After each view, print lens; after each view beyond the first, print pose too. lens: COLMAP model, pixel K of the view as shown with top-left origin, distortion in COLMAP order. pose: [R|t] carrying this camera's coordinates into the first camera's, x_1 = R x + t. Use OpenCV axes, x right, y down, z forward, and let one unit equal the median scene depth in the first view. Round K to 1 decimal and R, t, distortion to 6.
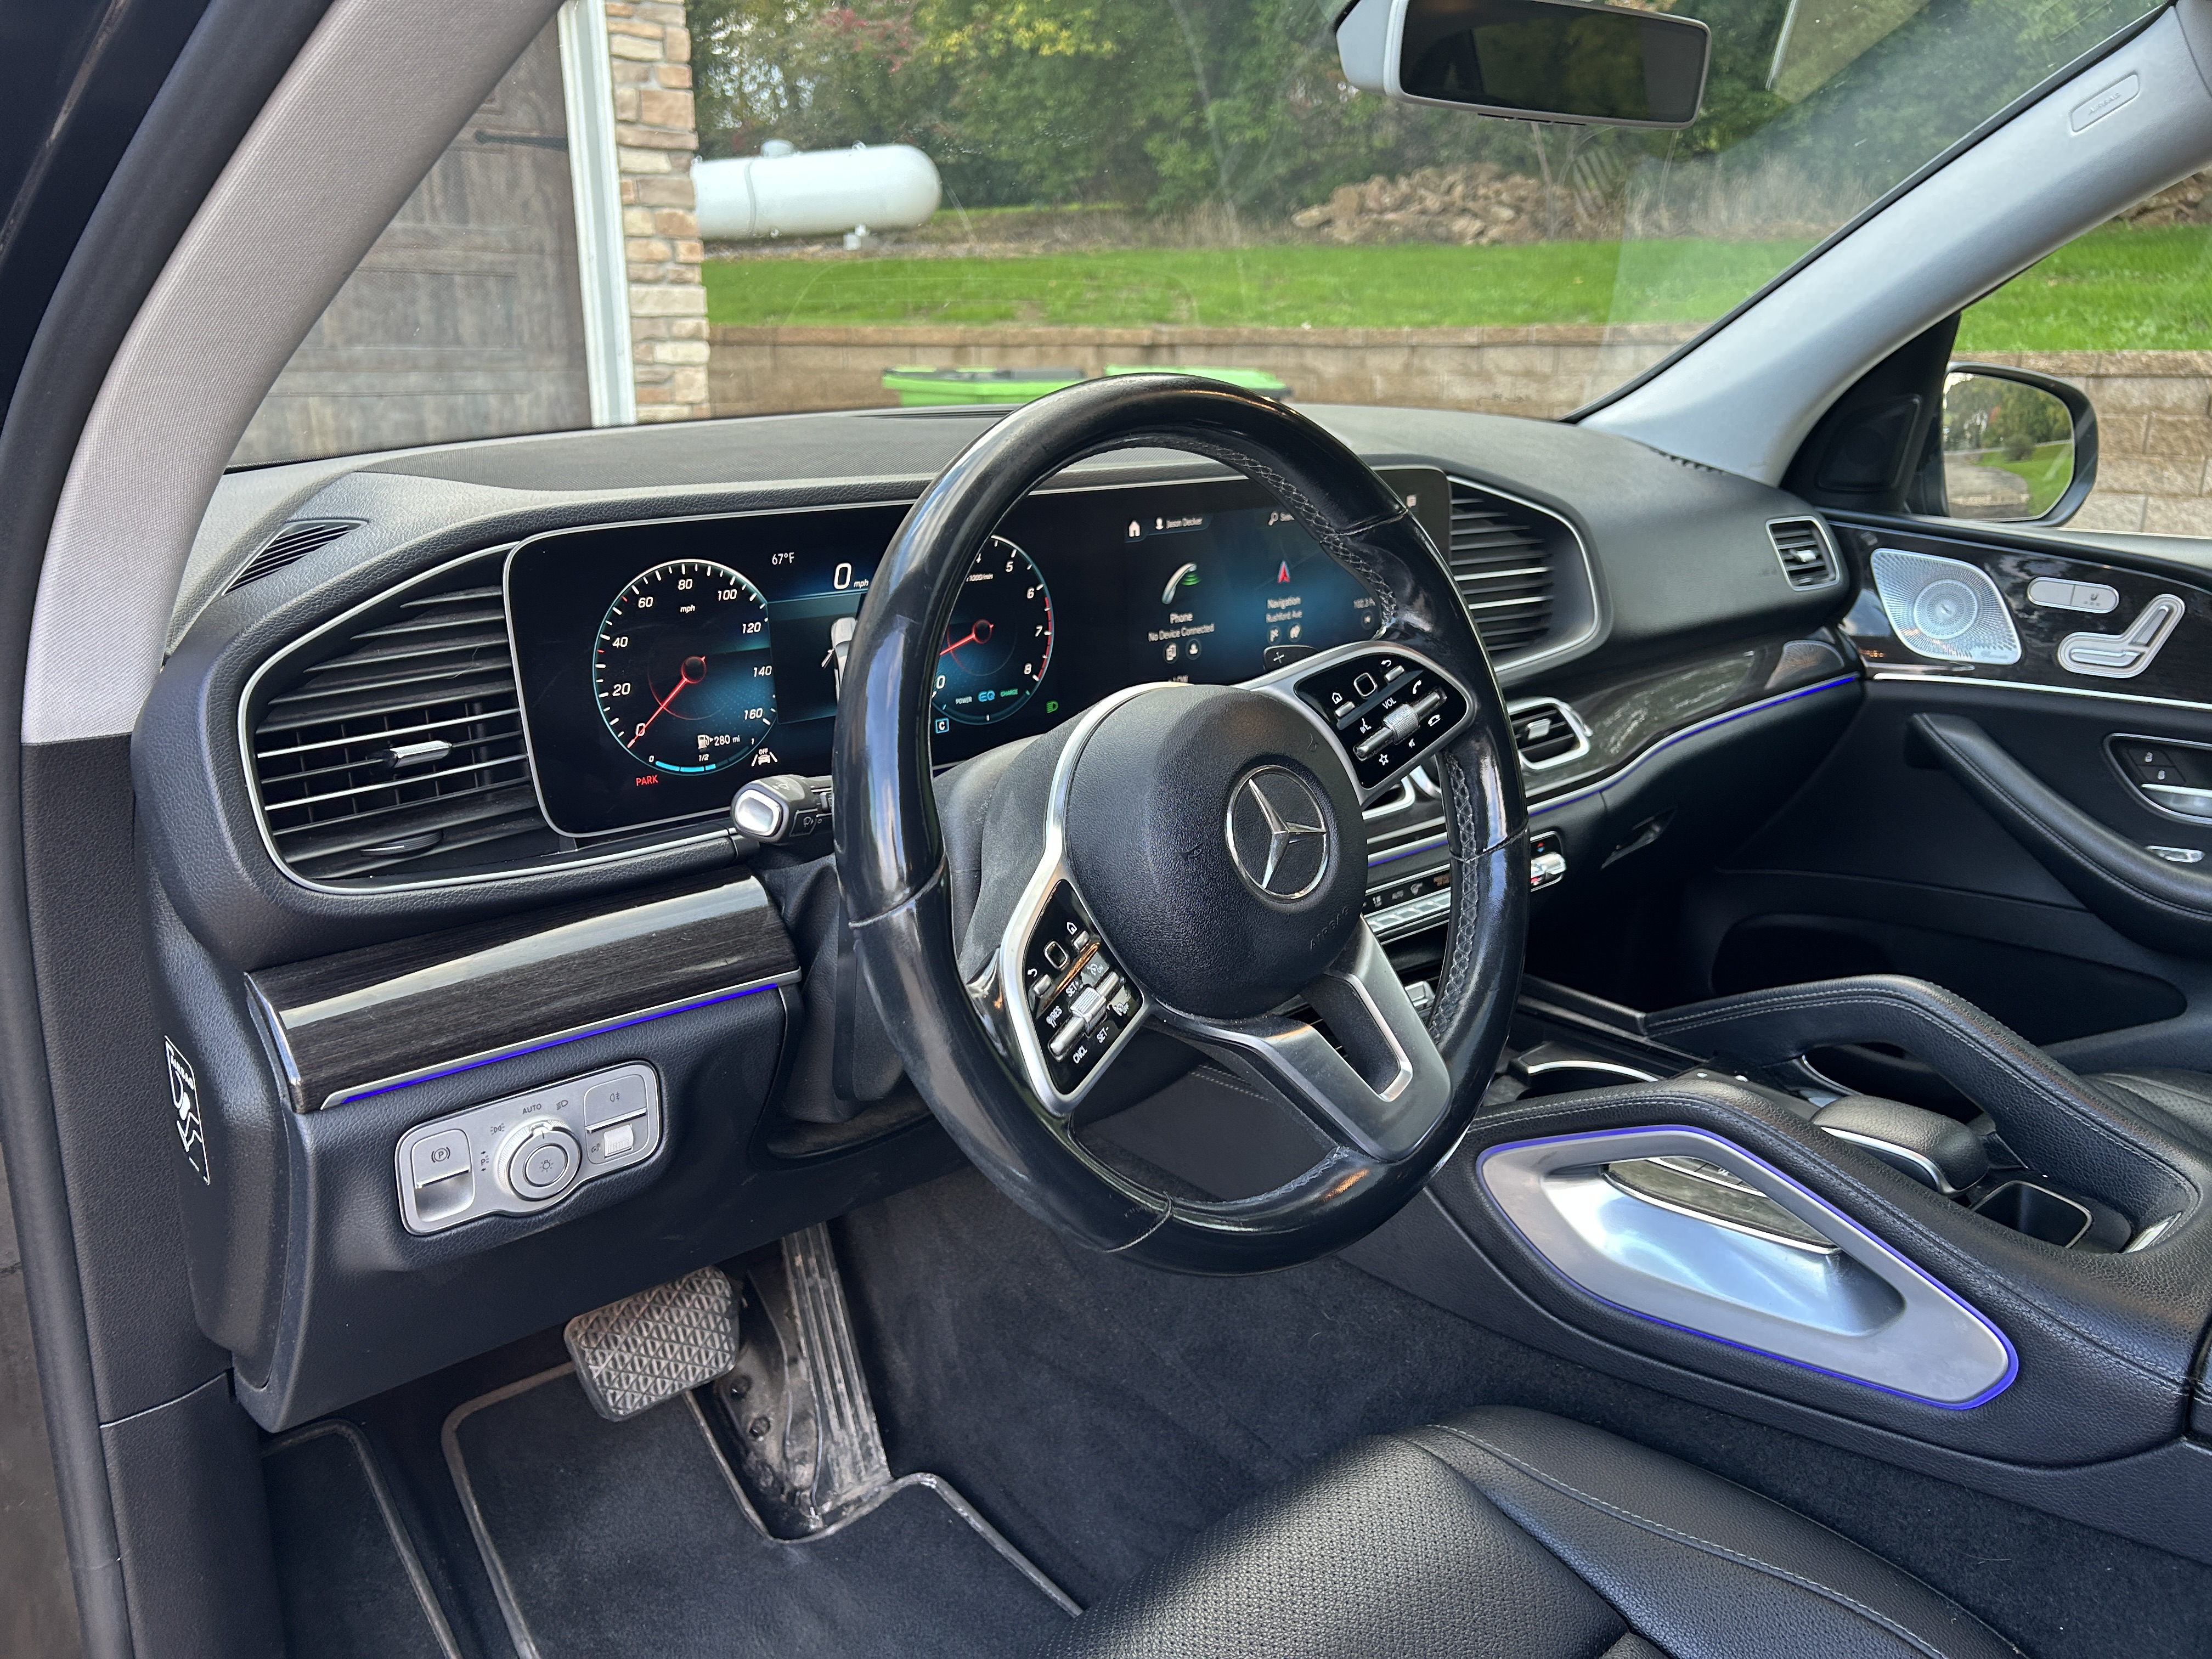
lens RADIAL K [[1769.6, 0, 1108.0], [0, 1769.6, 792.3], [0, 0, 1]] dist [0.082271, -0.266509]
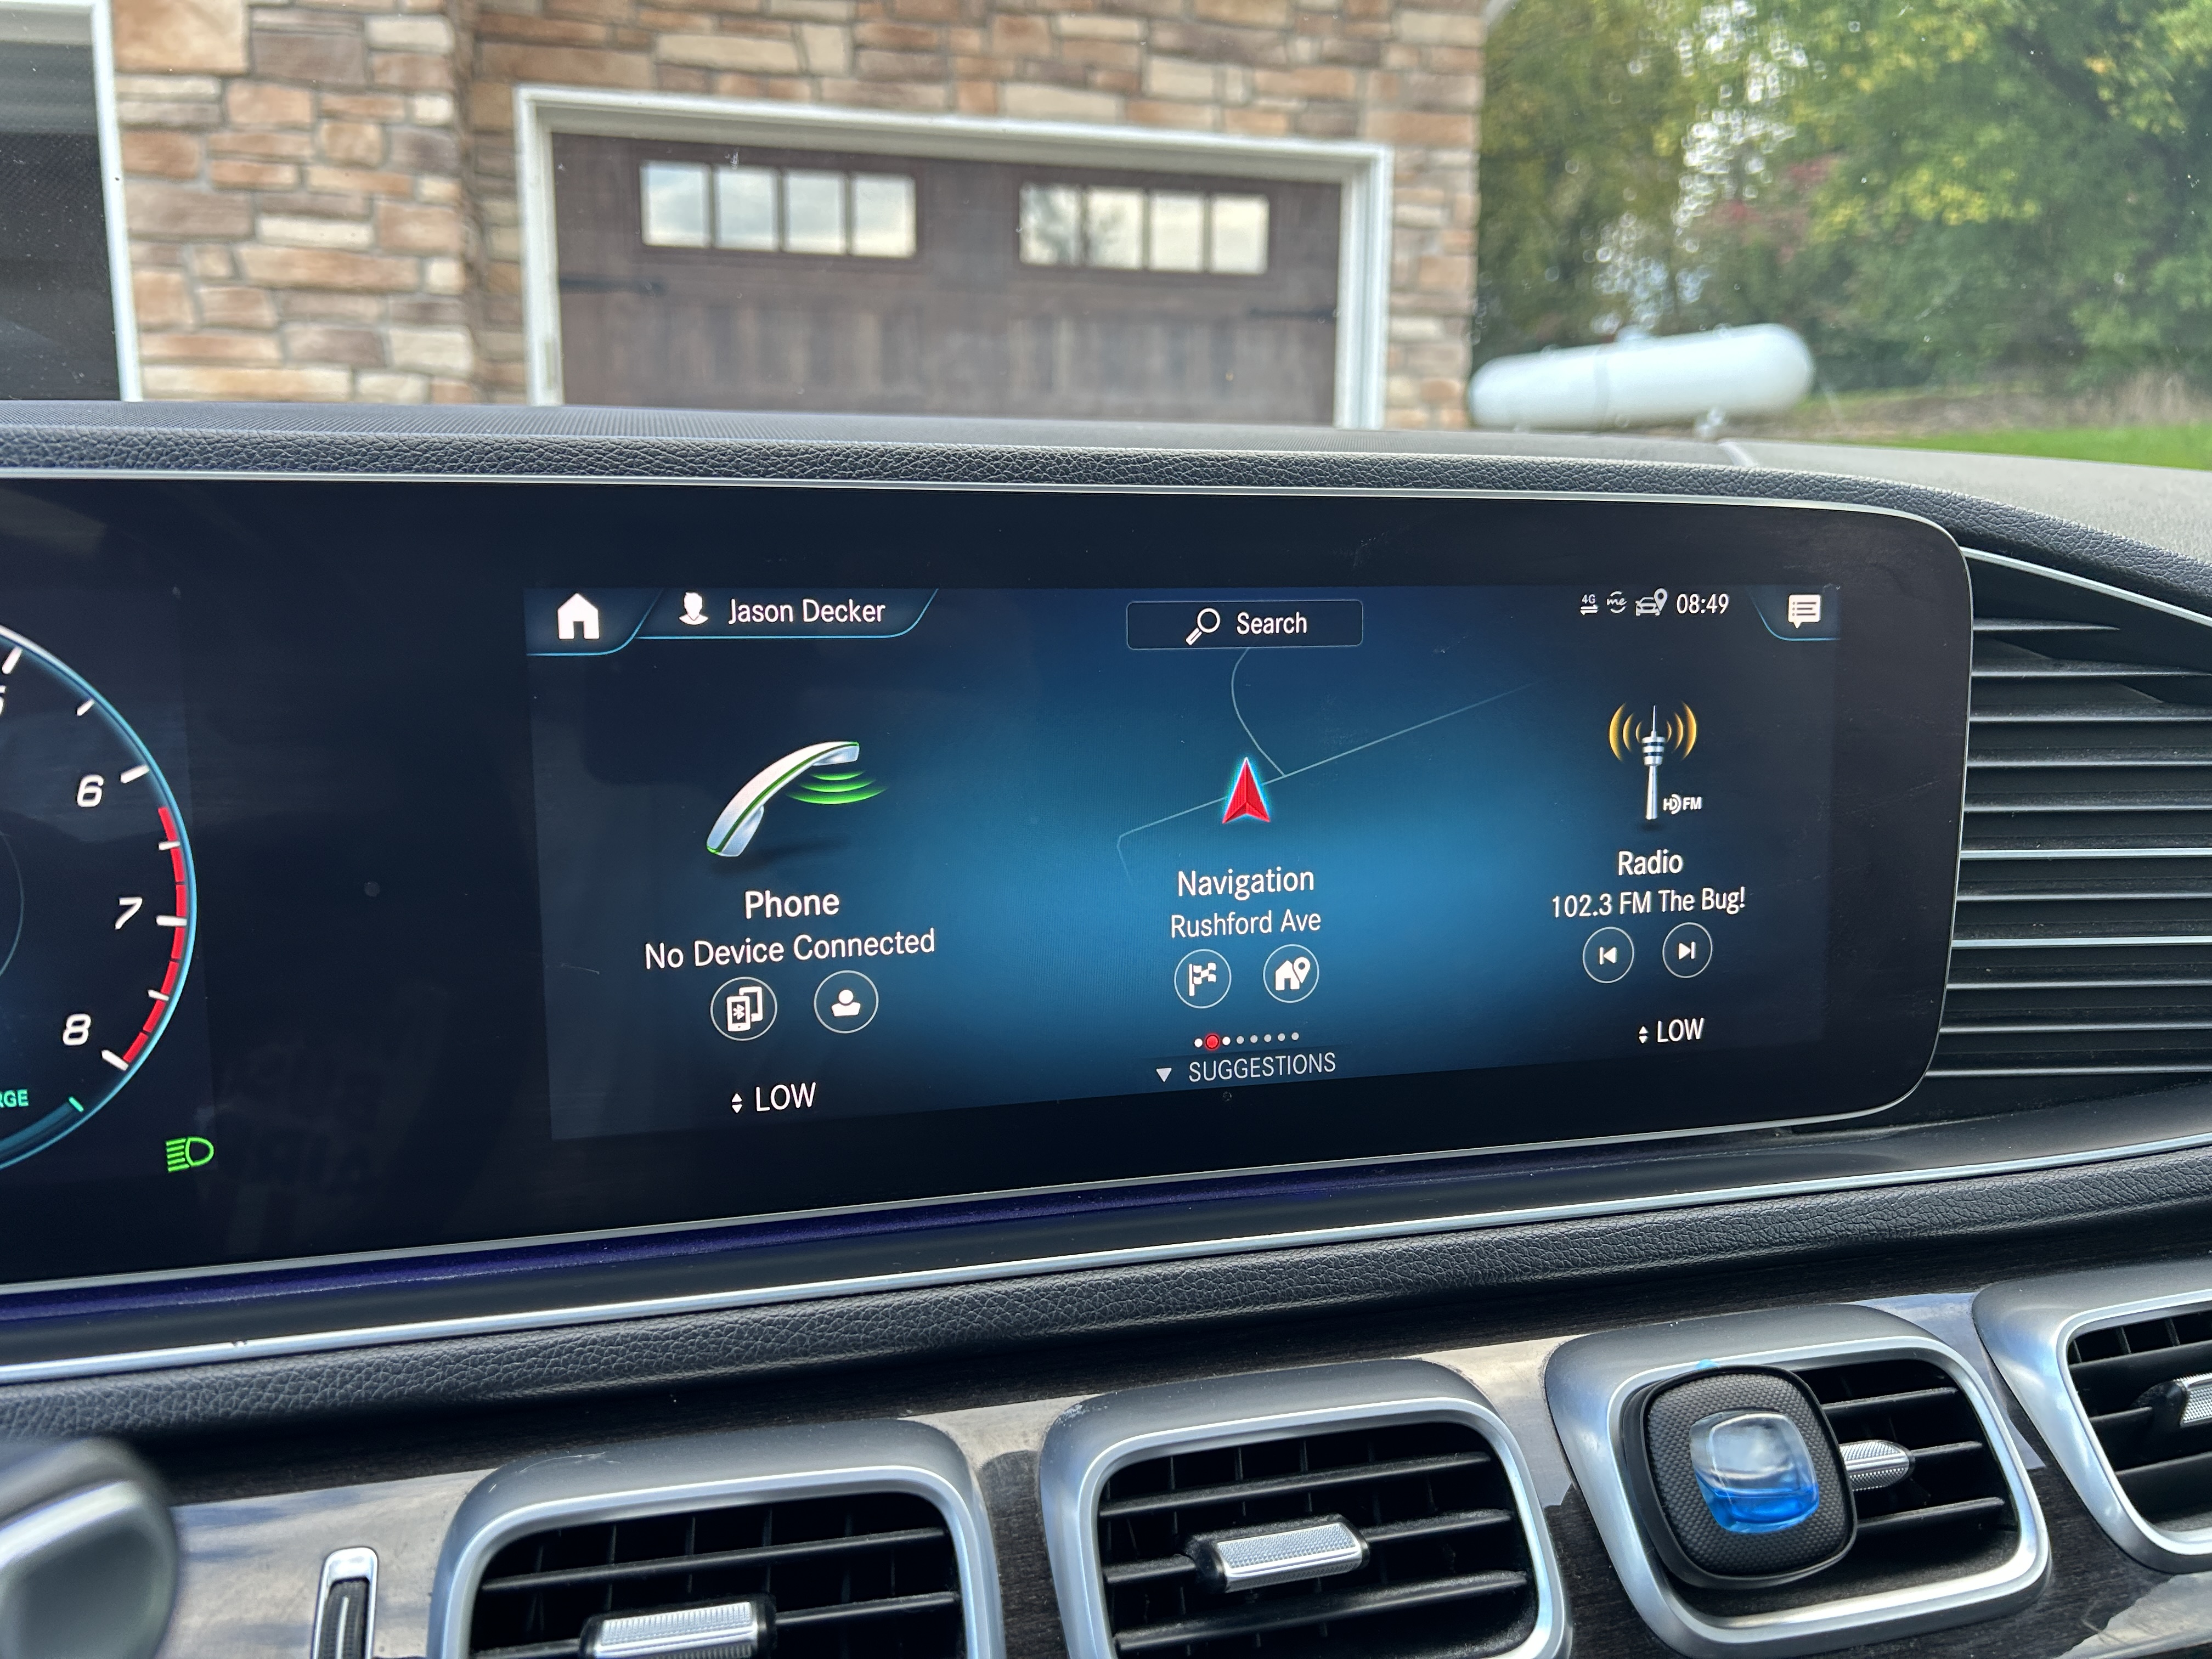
lens RADIAL K [[1704.3, 0, 1085.1], [0, 1704.3, 835.1], [0, 0, 1]] dist [0.010817, -0.010698]
pose [[0.876840, 0.084889, -0.473228, 0.228752], [-0.121579, 0.991448, -0.047422, -0.100367], [0.465156, 0.099116, 0.879663, 0.731619]]
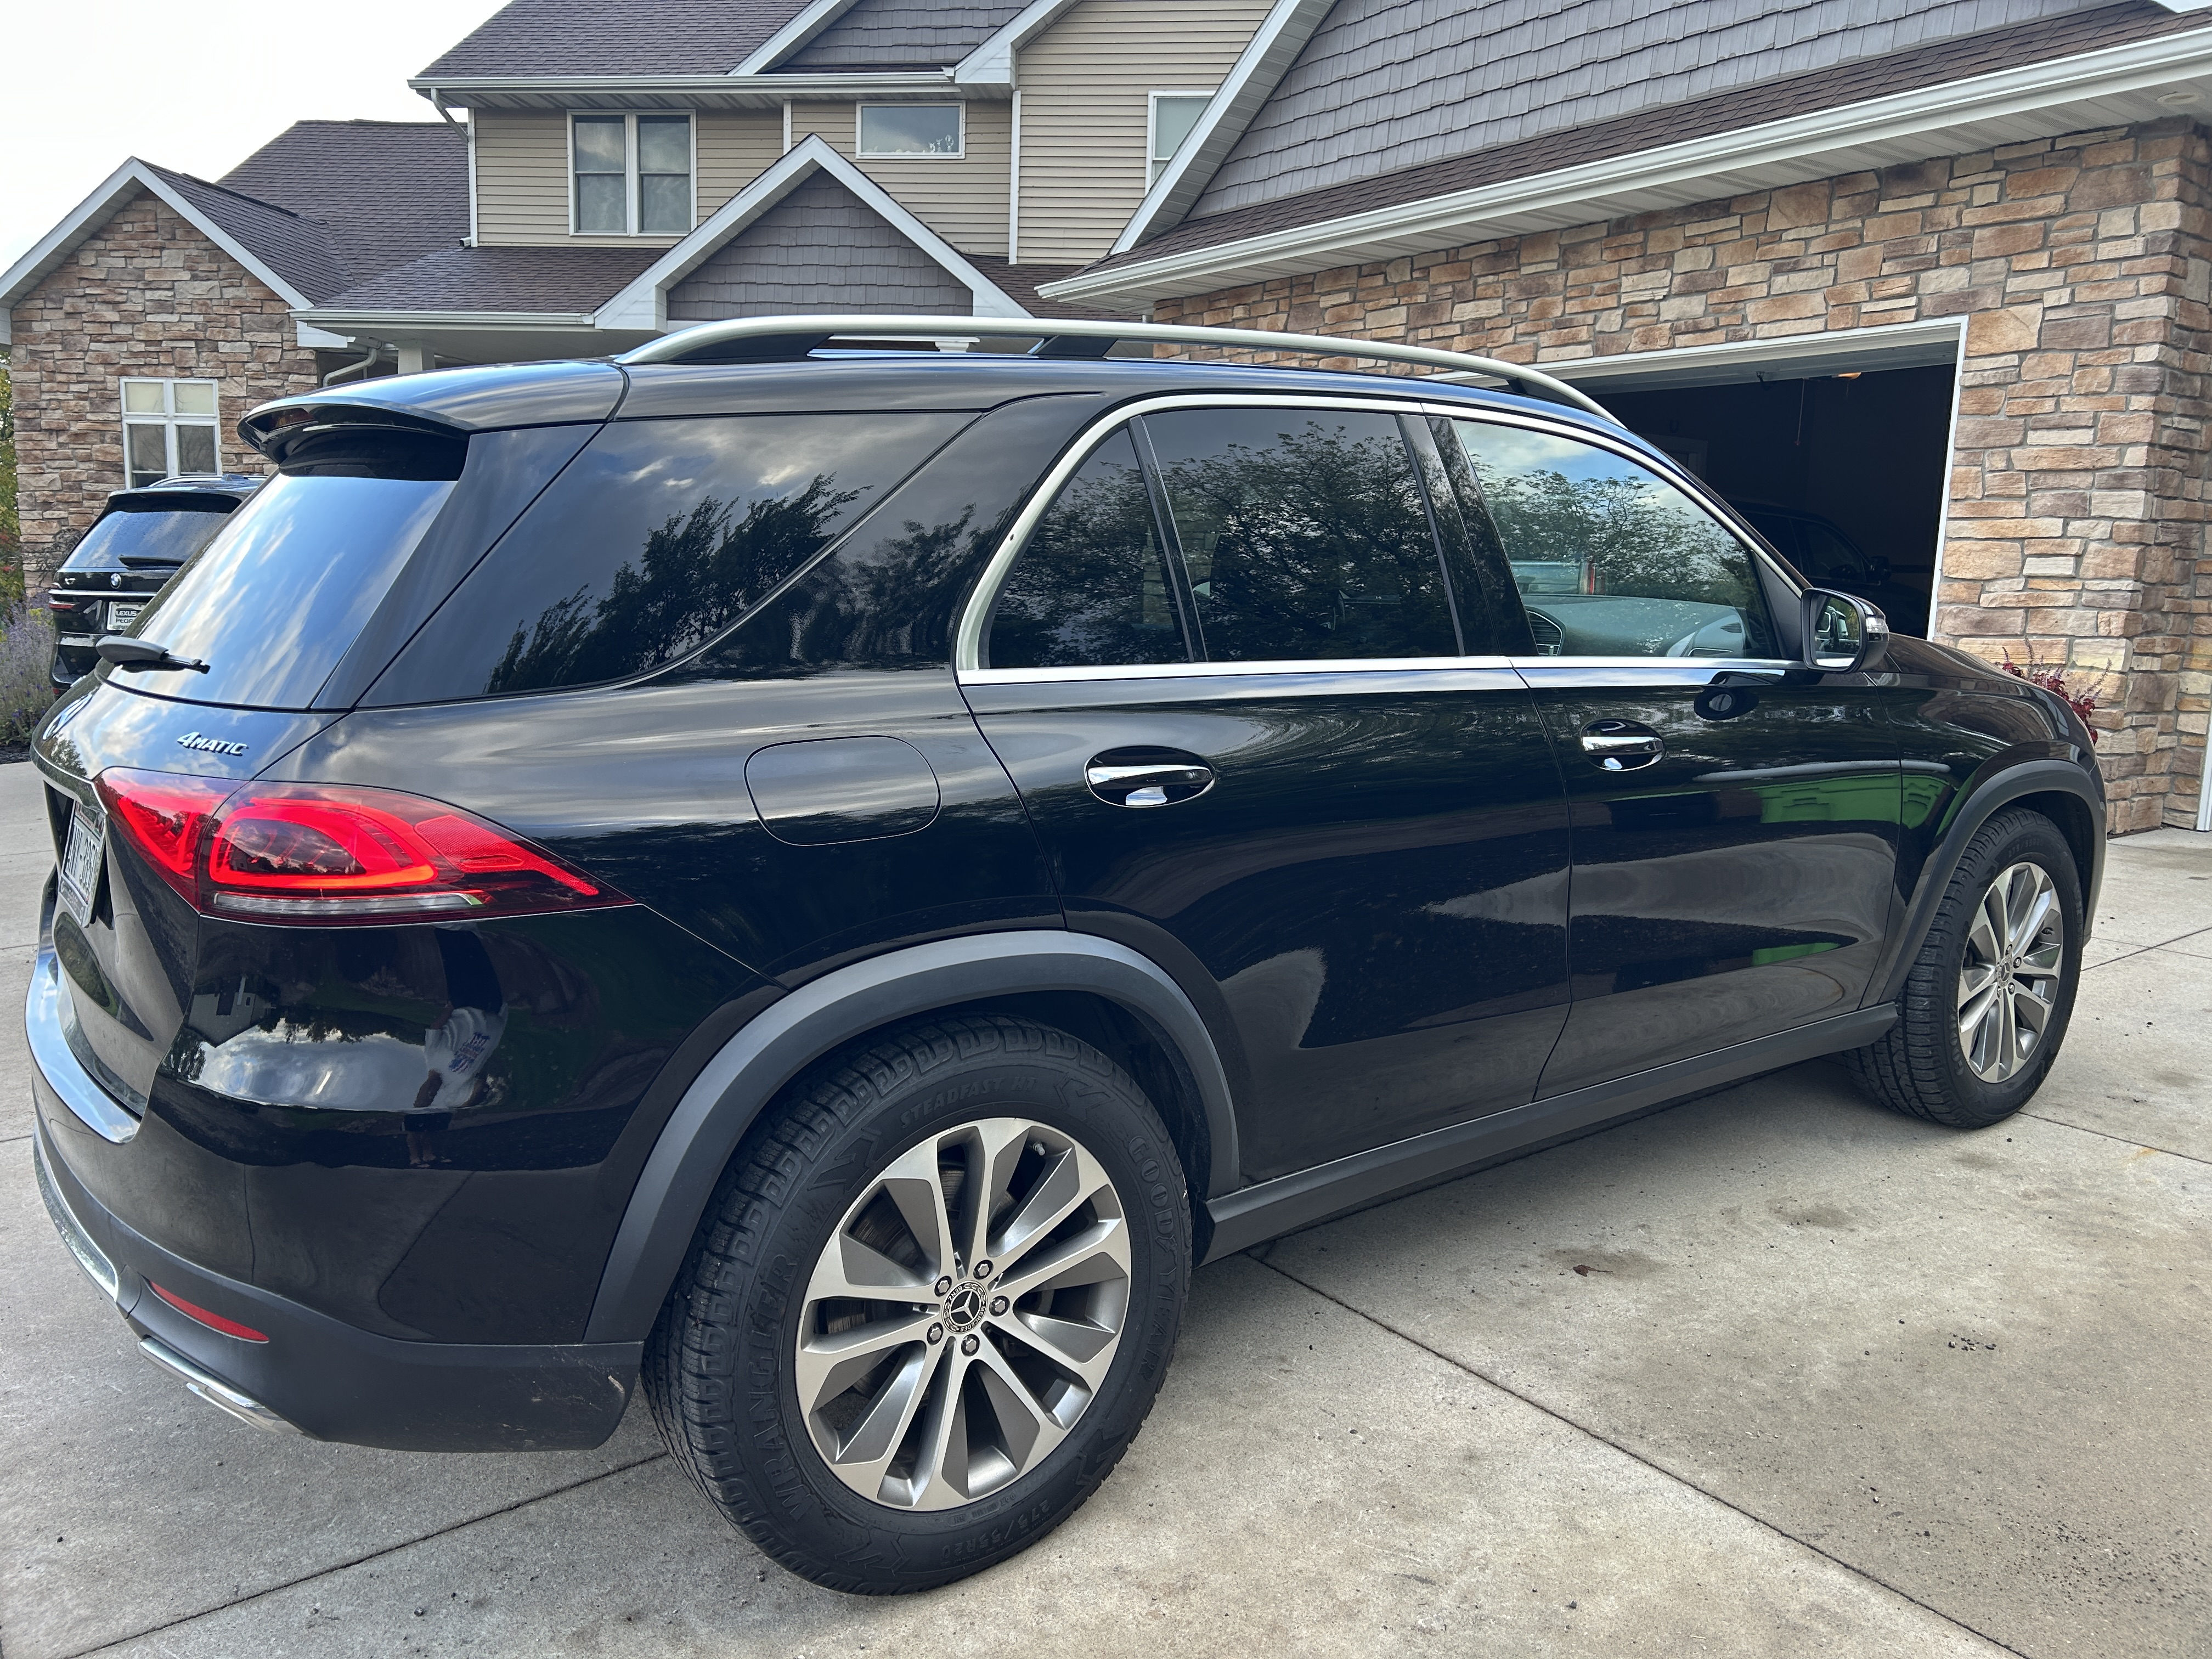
lens RADIAL K [[1704.3, 0, 1085.1], [0, 1704.3, 835.1], [0, 0, 1]] dist [0.010817, -0.010698]
pose [[-0.137344, 0.142891, -0.980163, 3.698988], [-0.276875, 0.944558, 0.176497, -0.142860], [0.951040, 0.295624, -0.090166, 0.745857]]
